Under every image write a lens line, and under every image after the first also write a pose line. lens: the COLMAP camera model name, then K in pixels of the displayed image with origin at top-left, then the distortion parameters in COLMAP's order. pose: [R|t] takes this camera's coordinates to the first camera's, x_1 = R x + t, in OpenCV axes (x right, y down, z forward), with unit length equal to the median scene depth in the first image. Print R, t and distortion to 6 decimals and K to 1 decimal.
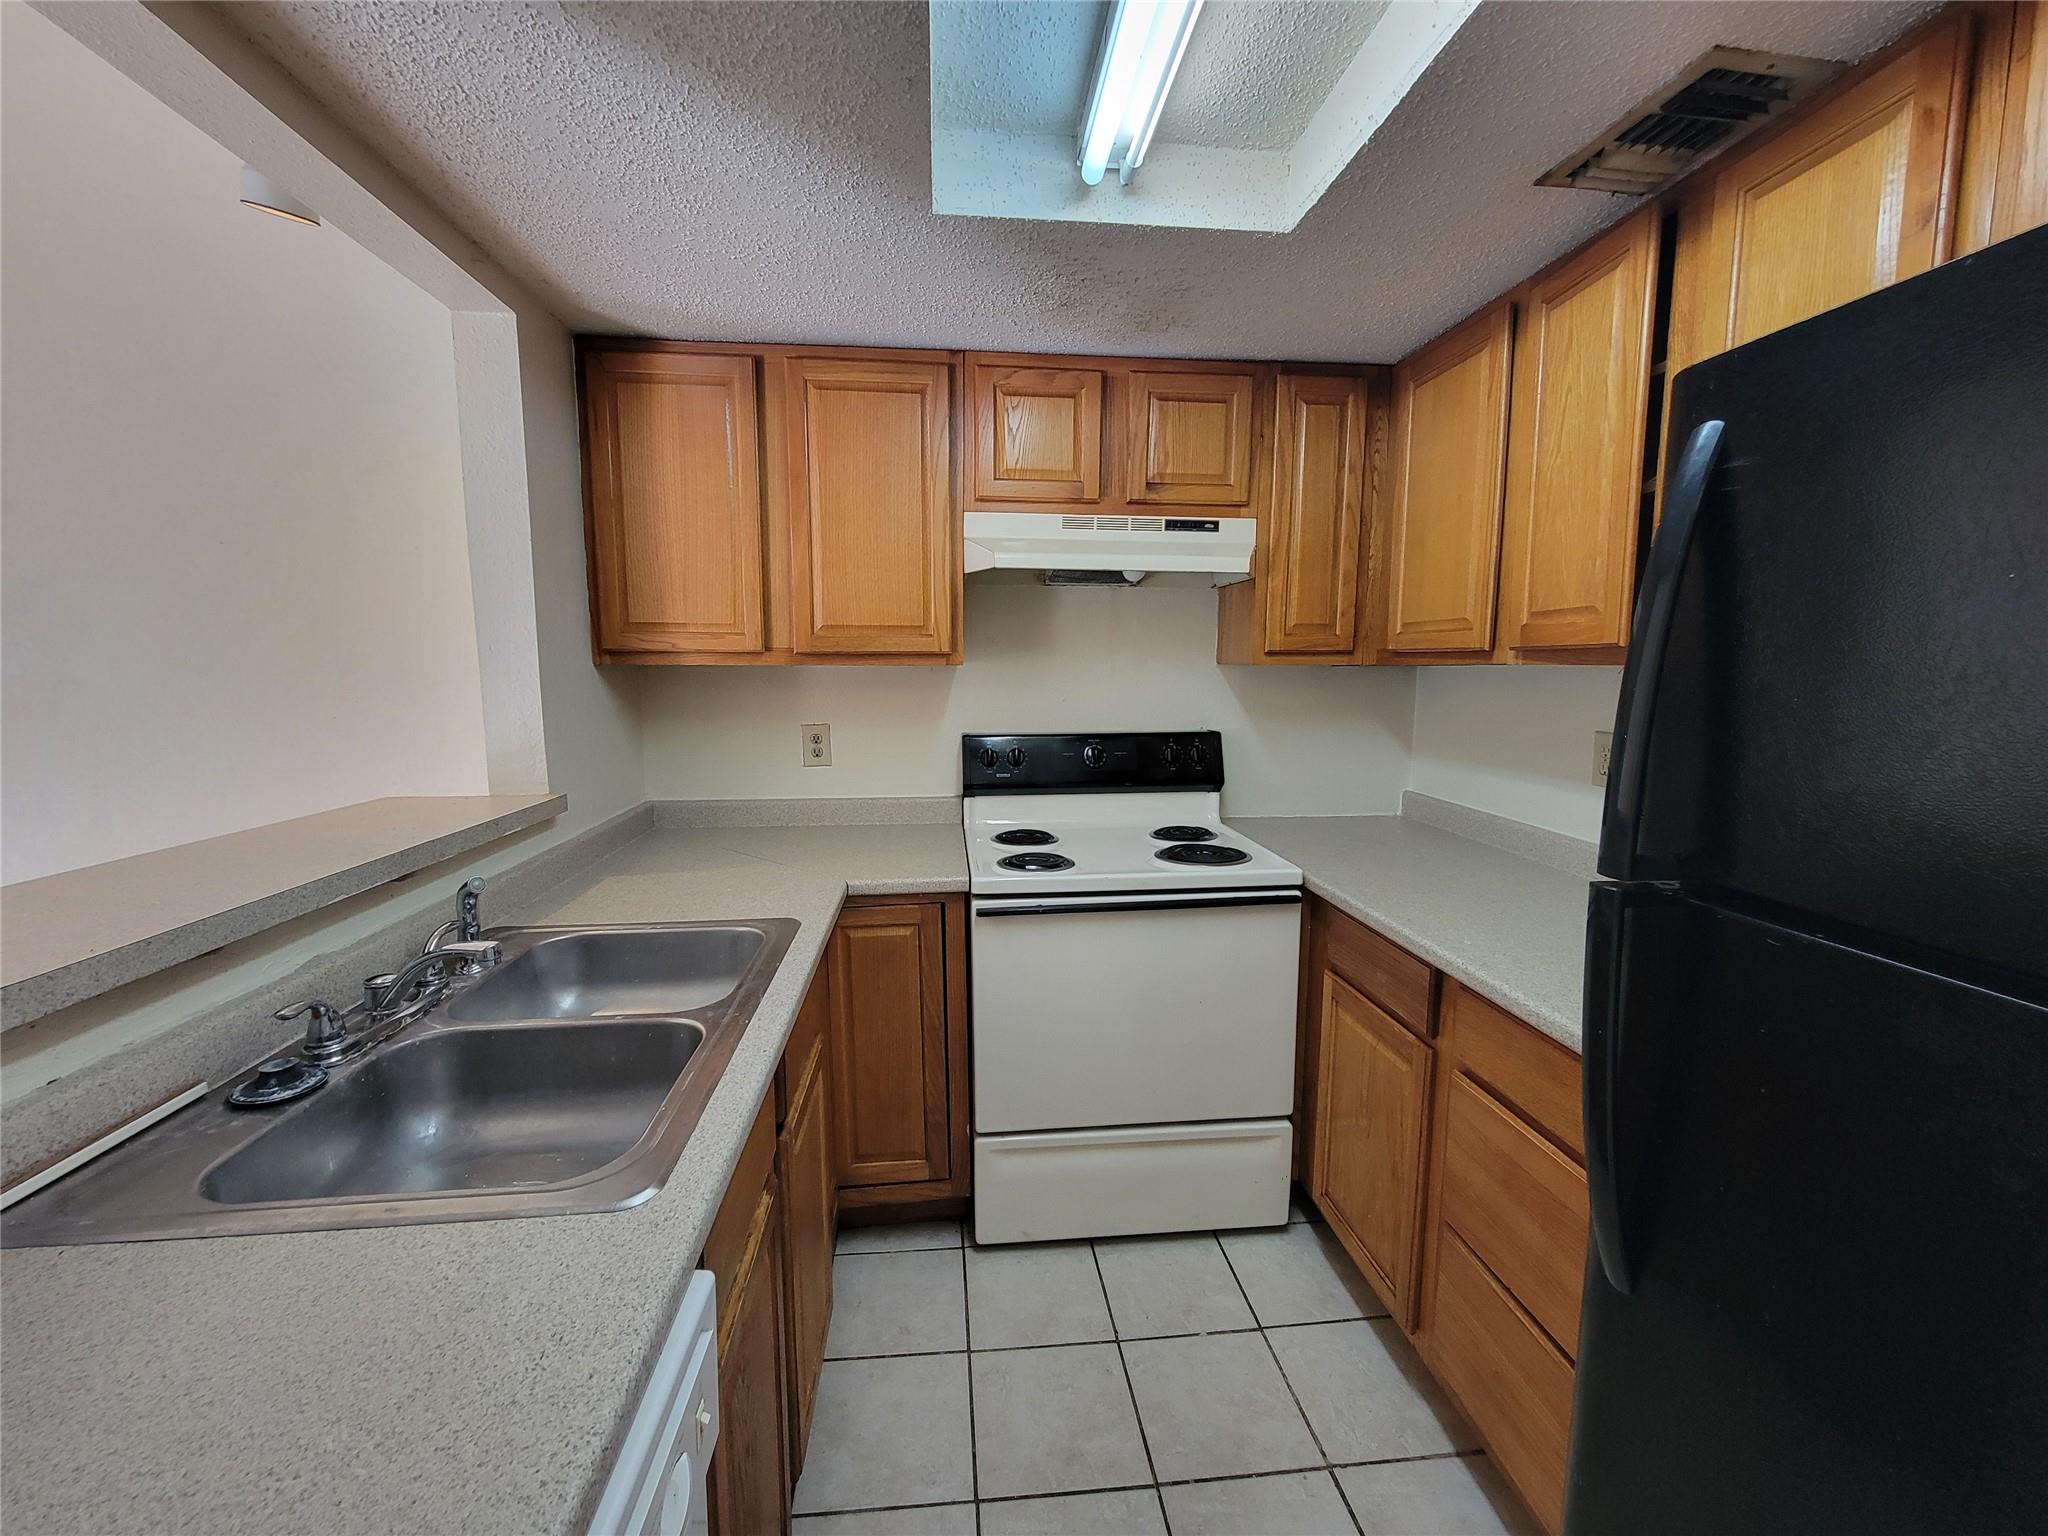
lens RADIAL K [[843.6, 0, 1024.0], [0, 843.6, 768.0], [0, 0, 1]] dist [-0.000344, 0.000021]
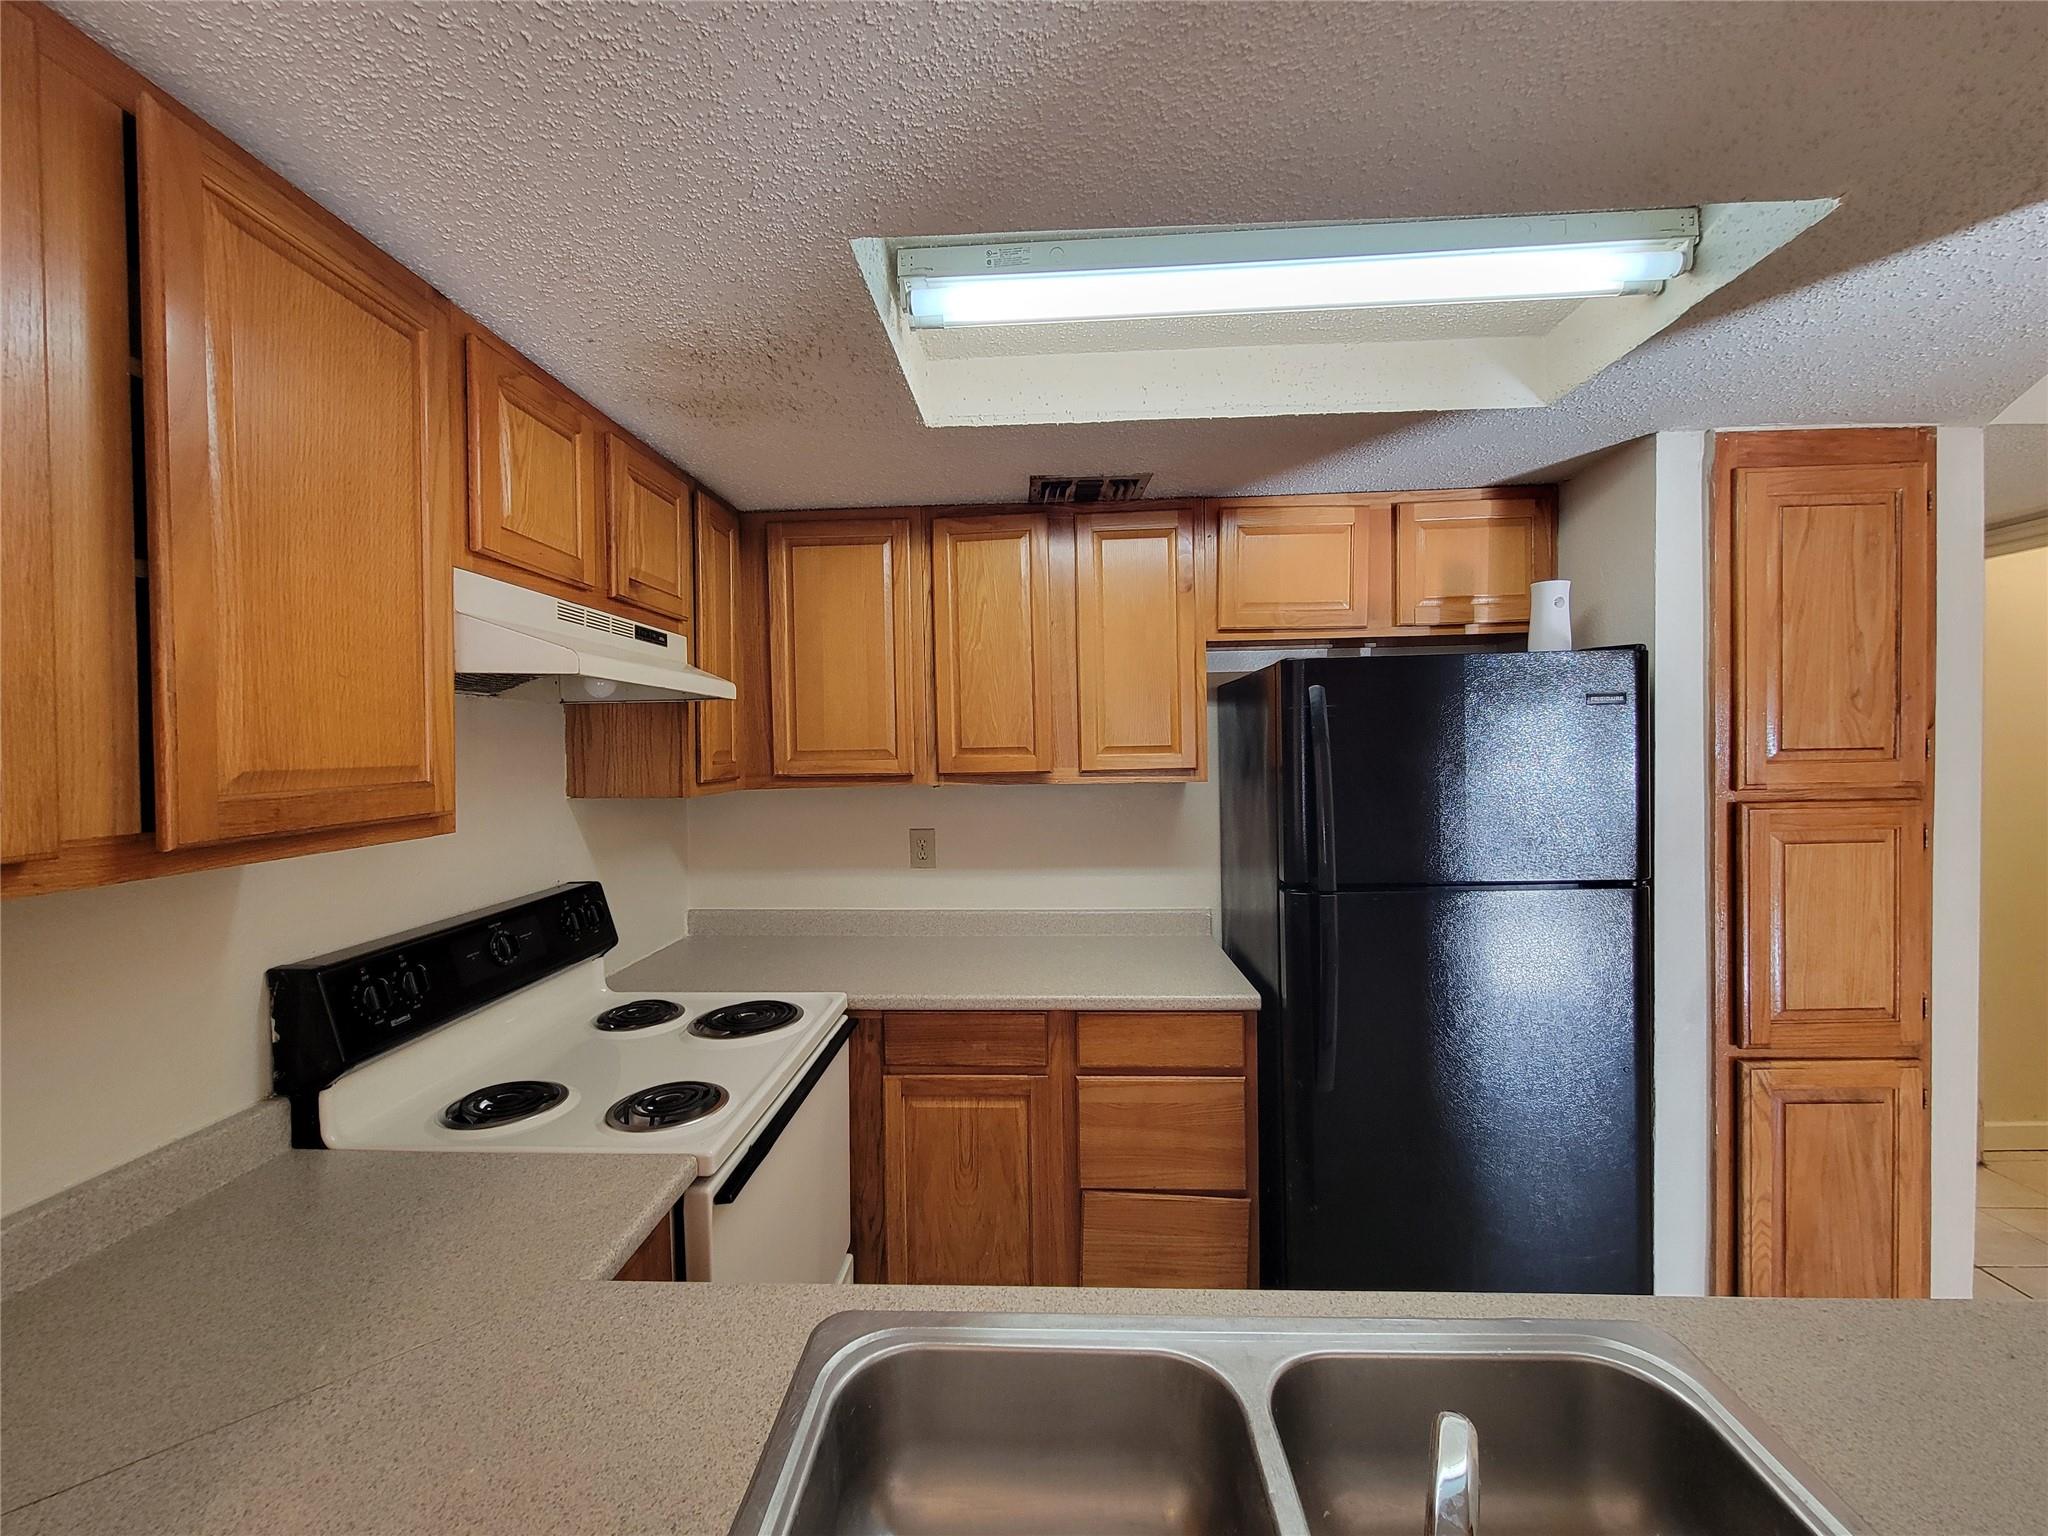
lens RADIAL K [[830.8, 0, 1024.0], [0, 830.8, 768.0], [0, 0, 1]] dist [0.000034, 0.000014]
pose [[0.142838, -0.031476, 0.989246, -0.591912], [0.137389, 0.990448, 0.011677, -0.123875], [-0.980164, 0.134244, 0.145798, 0.565092]]
